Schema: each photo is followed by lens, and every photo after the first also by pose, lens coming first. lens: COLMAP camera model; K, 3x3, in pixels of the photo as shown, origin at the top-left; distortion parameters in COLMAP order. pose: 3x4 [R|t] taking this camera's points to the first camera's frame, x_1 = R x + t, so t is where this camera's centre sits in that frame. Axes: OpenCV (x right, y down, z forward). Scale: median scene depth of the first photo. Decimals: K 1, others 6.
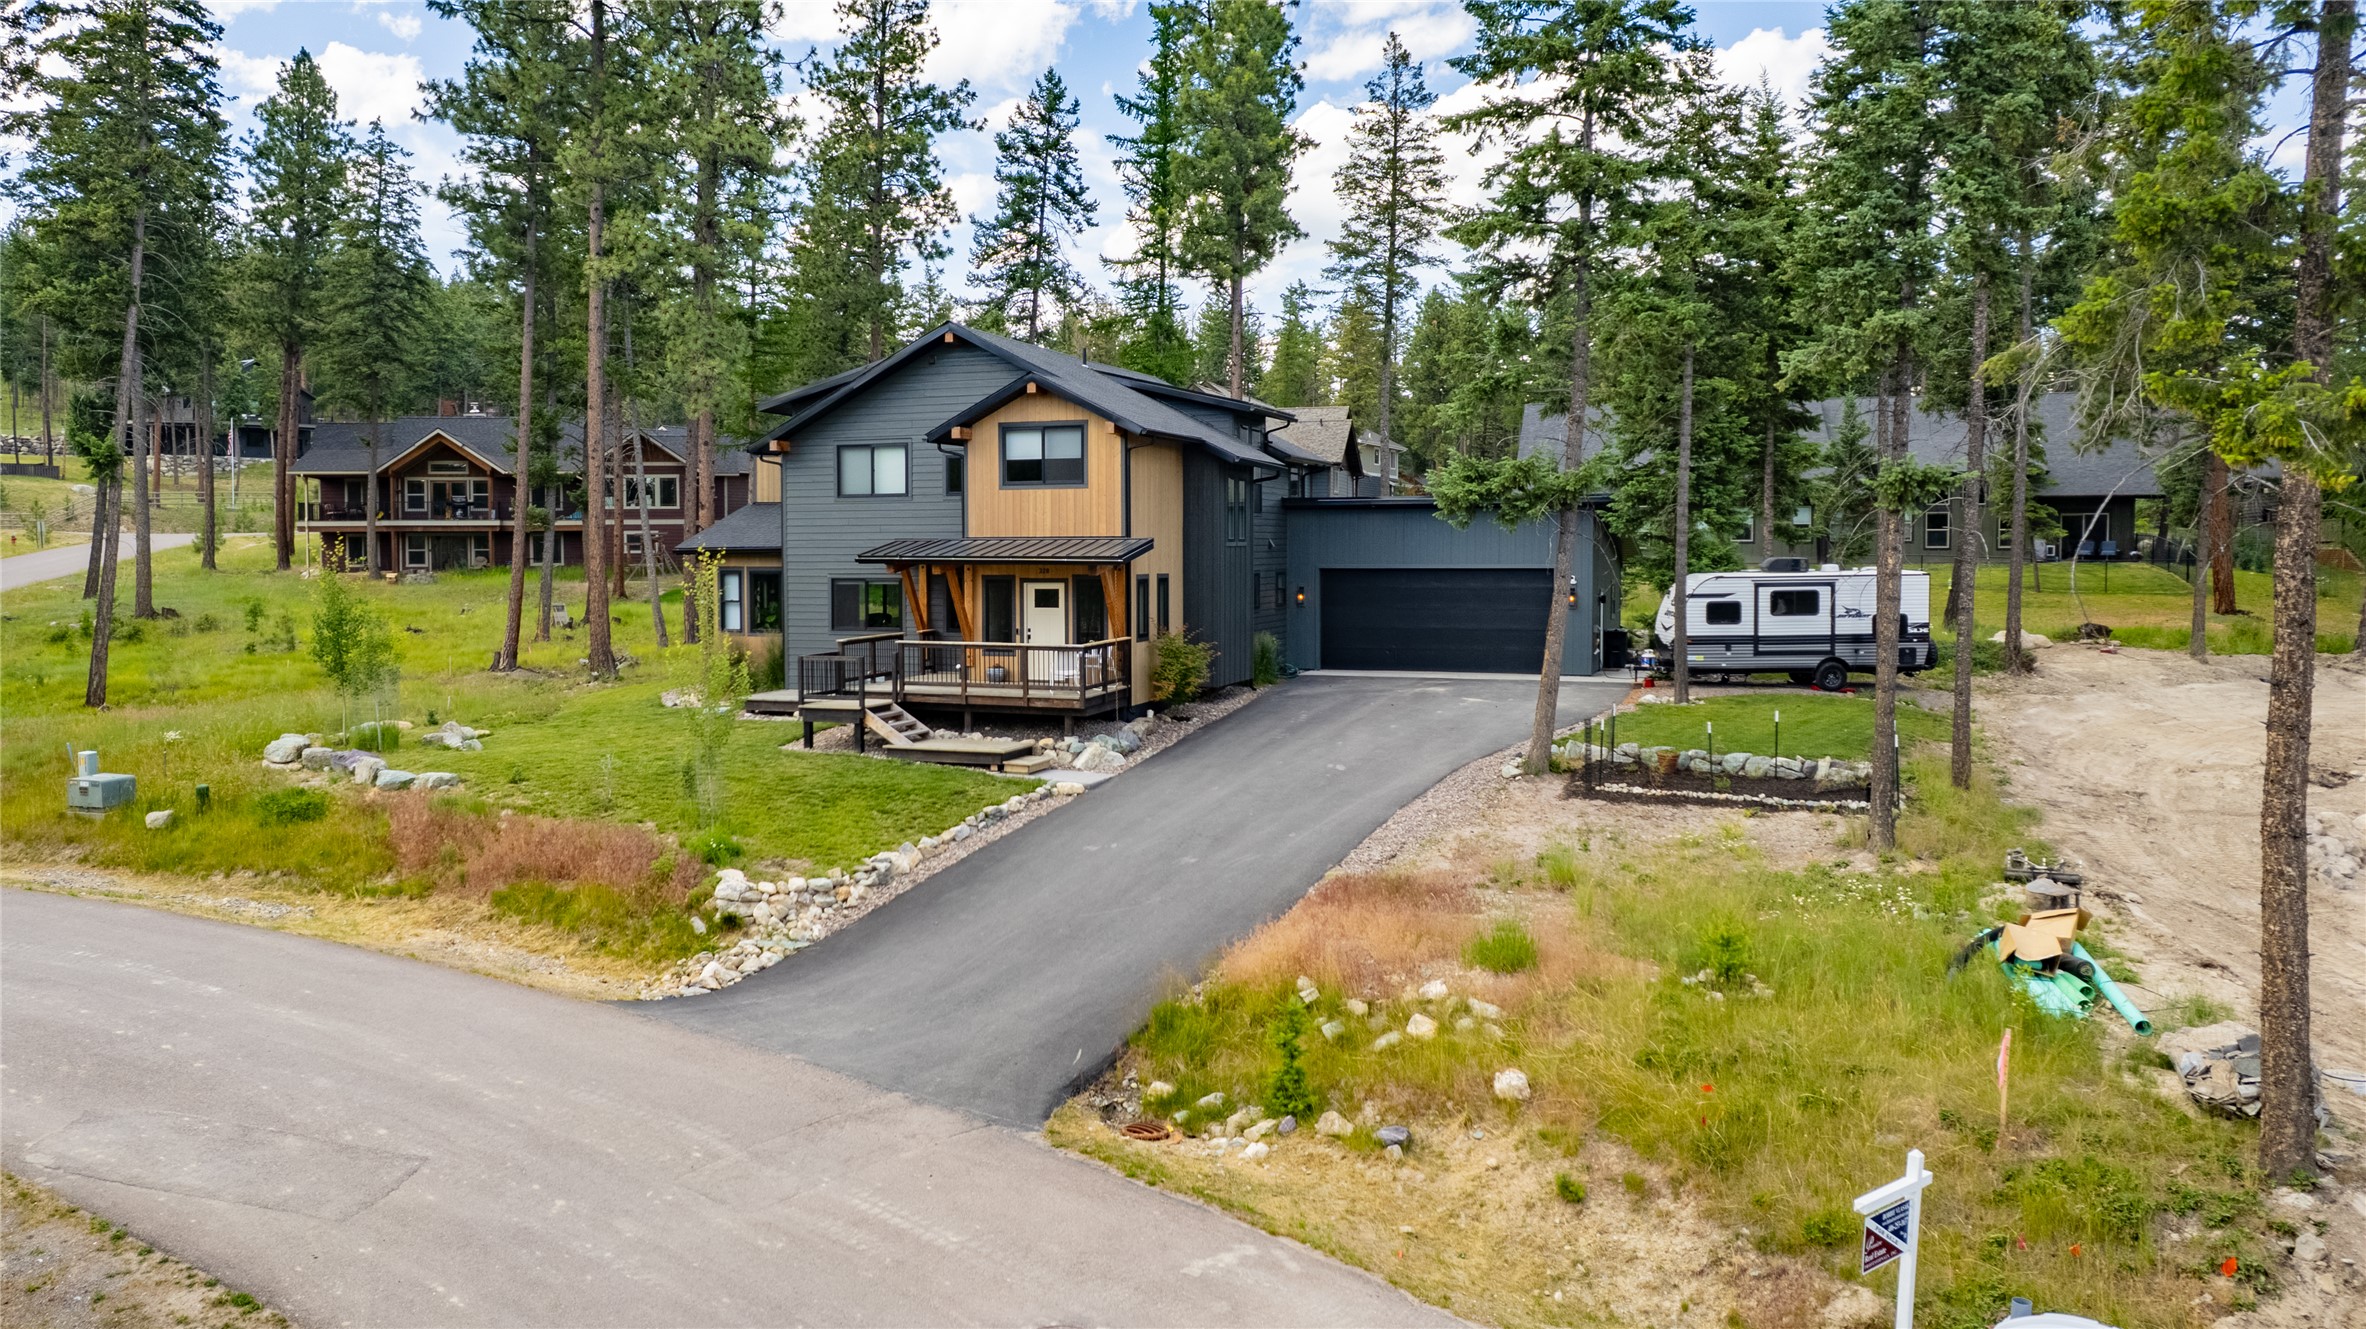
lens RADIAL K [[1589.1, 0, 1183.6], [0, 1589.1, 616.2], [0, 0, 1]] dist [-0.023746, 0.003307]
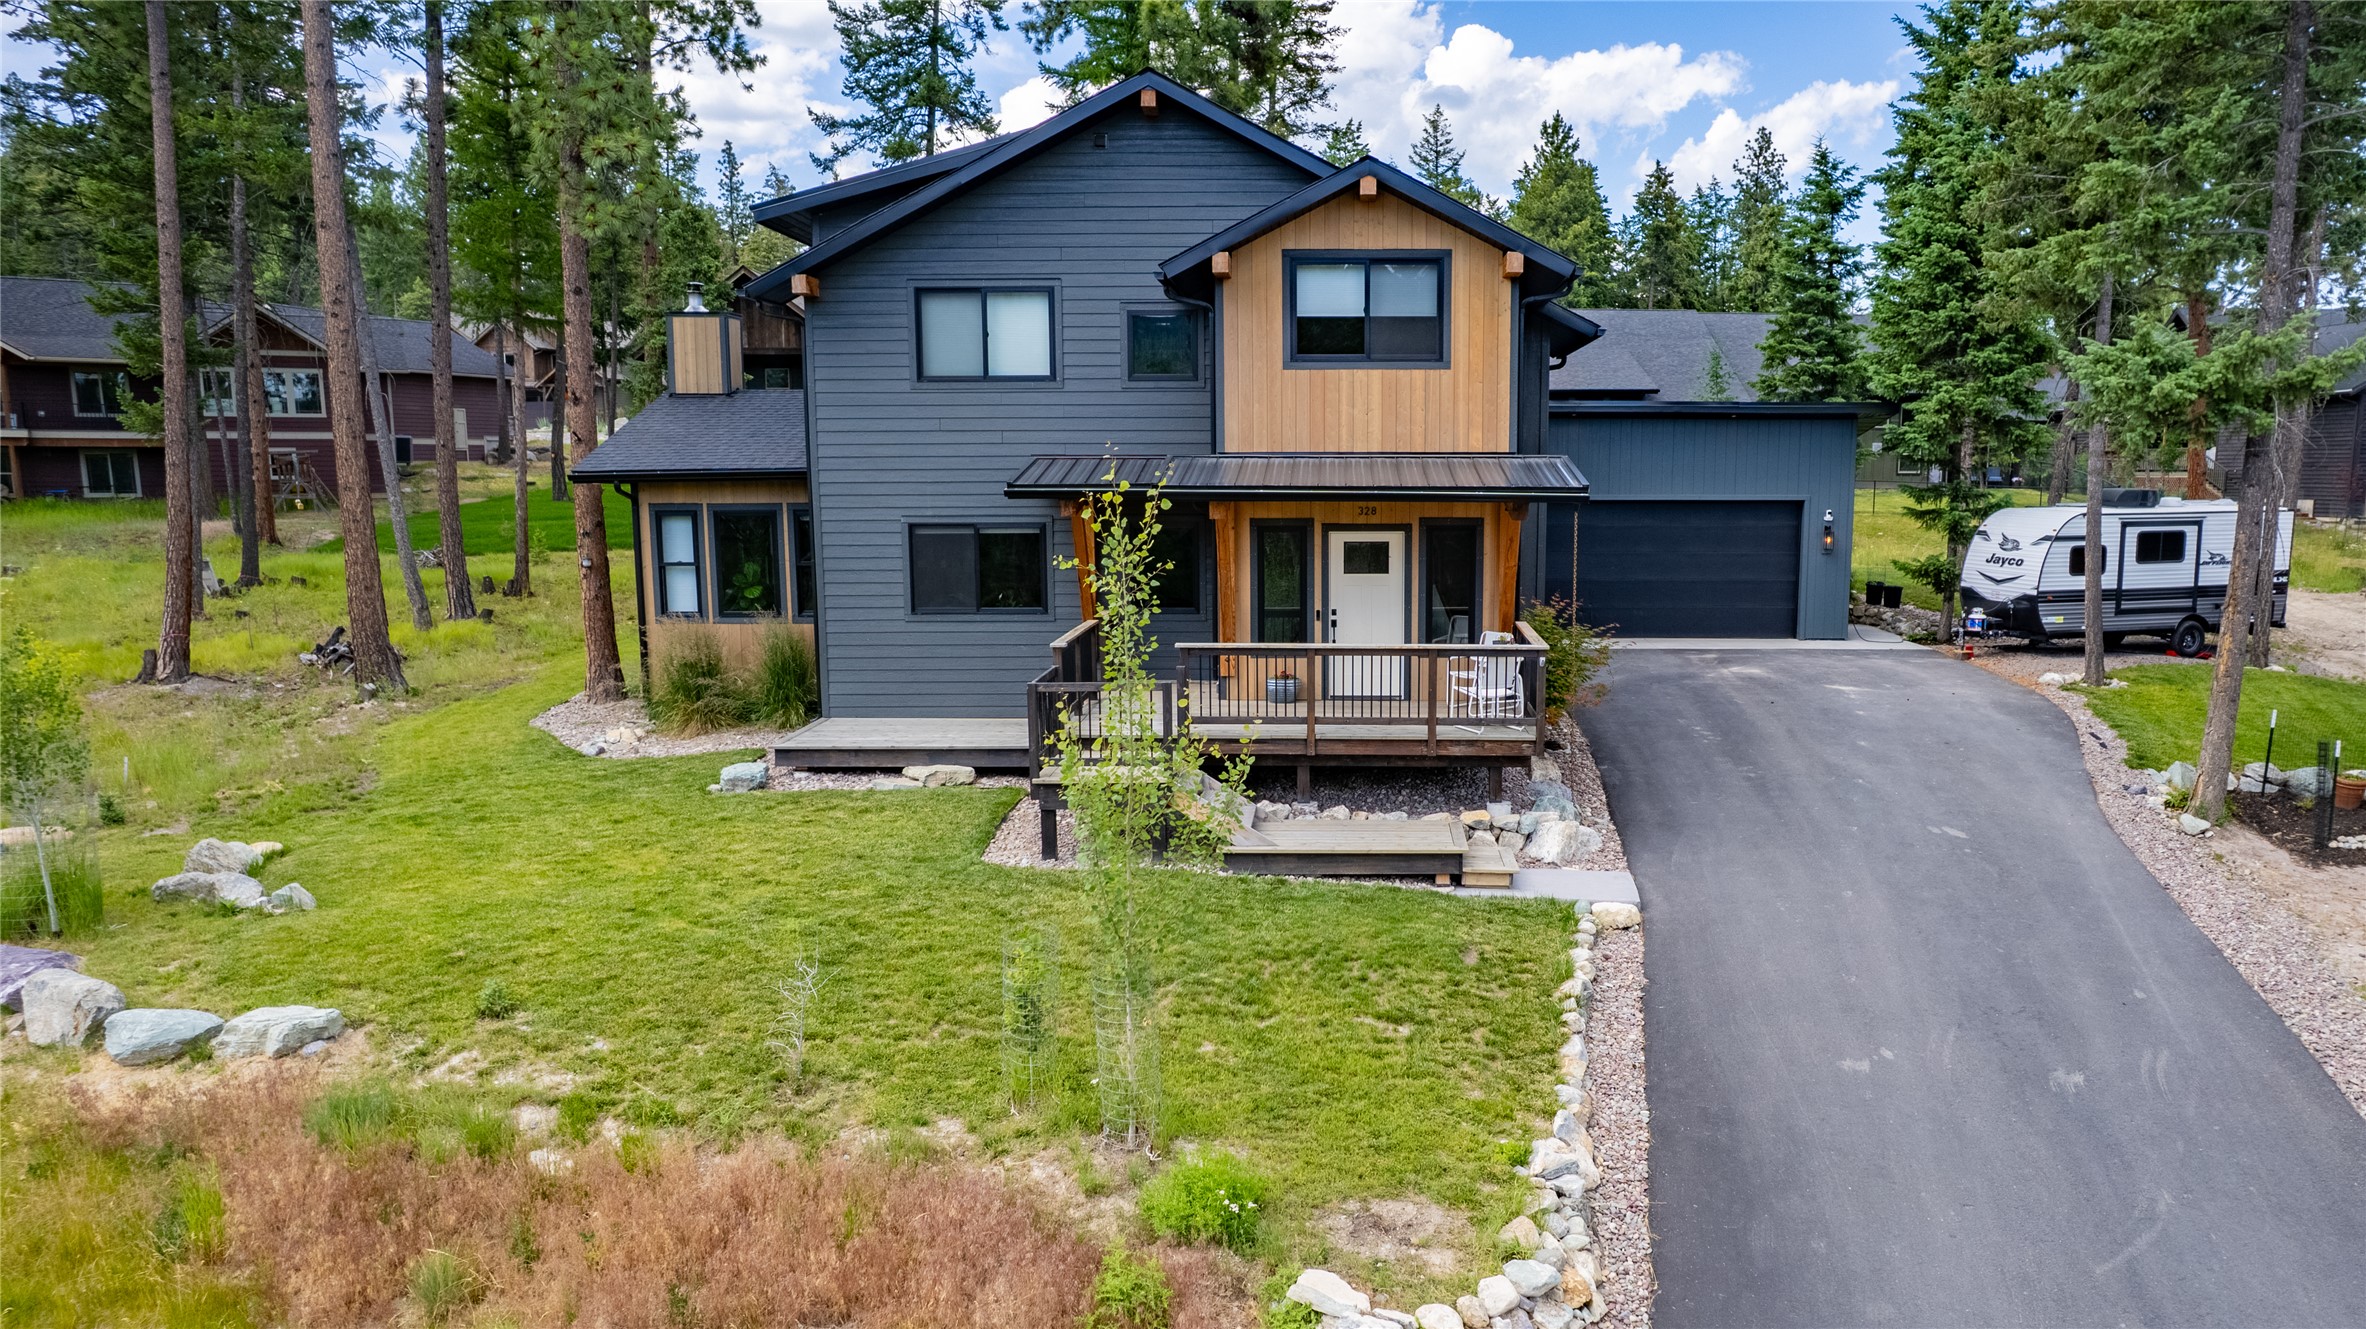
lens RADIAL K [[1542.8, 0, 1309.4], [0, 1542.8, 706.1], [0, 0, 1]] dist [-0.061880, 0.048567]
pose [[0.946582, -0.045798, 0.319196, -0.278875], [0.010805, 0.993812, 0.110548, -0.019179], [-0.322284, -0.101194, 0.941219, 0.445015]]
